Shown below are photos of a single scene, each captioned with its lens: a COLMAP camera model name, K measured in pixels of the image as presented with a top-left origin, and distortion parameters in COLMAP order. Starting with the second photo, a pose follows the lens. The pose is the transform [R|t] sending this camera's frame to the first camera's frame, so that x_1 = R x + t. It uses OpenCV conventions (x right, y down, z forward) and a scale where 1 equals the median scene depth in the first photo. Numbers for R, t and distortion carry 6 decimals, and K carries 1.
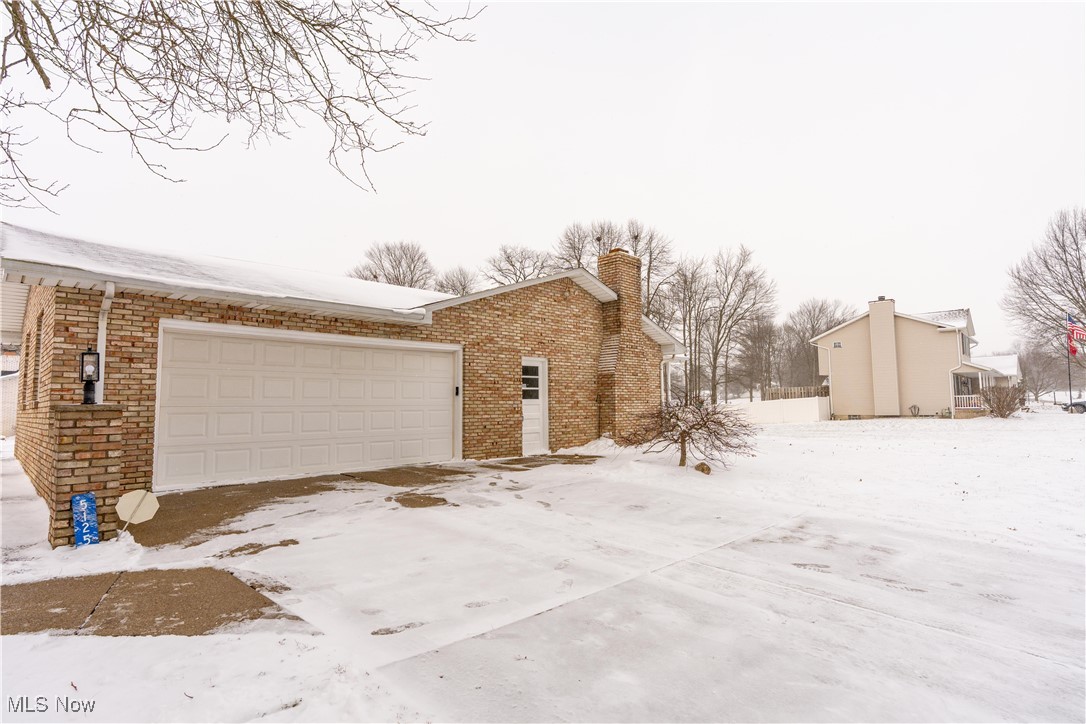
lens RADIAL K [[561.9, 0, 542.3], [0, 561.9, 366.5], [0, 0, 1]] dist [0.001002, 0.000115]
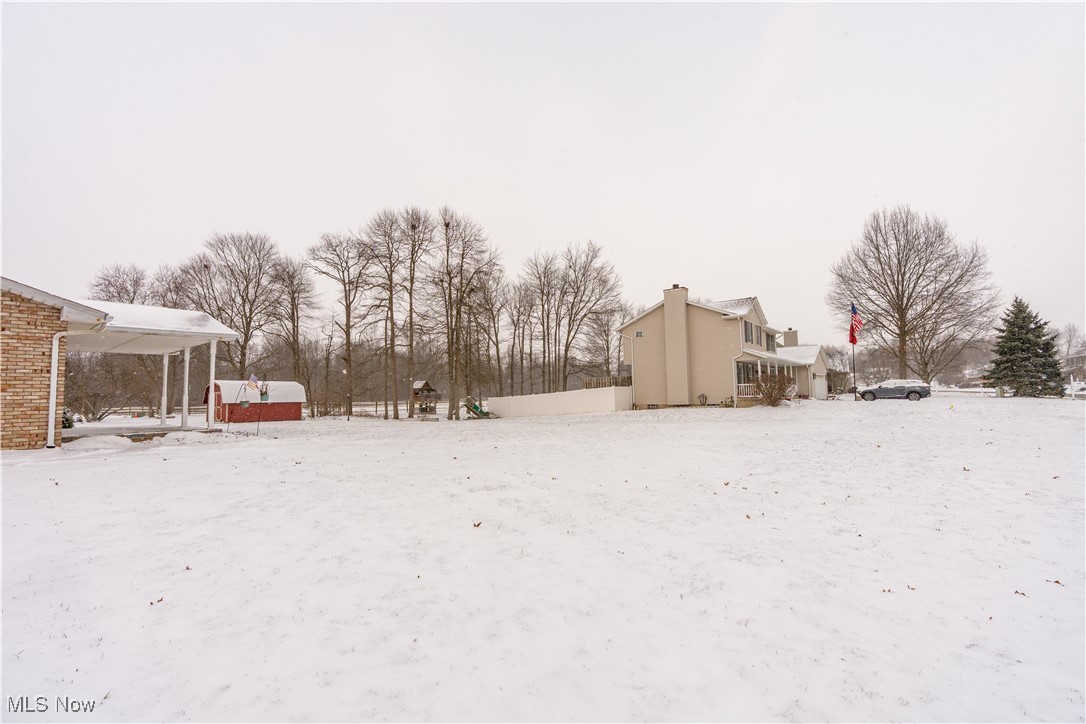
lens RADIAL K [[491.4, 0, 544.2], [0, 491.4, 359.7], [0, 0, 1]] dist [-0.009038, 0.001691]
pose [[0.997219, -0.001410, 0.074512, 0.304405], [0.001700, 0.999991, -0.003830, 0.010633], [-0.074506, 0.003946, 0.997213, 0.152766]]
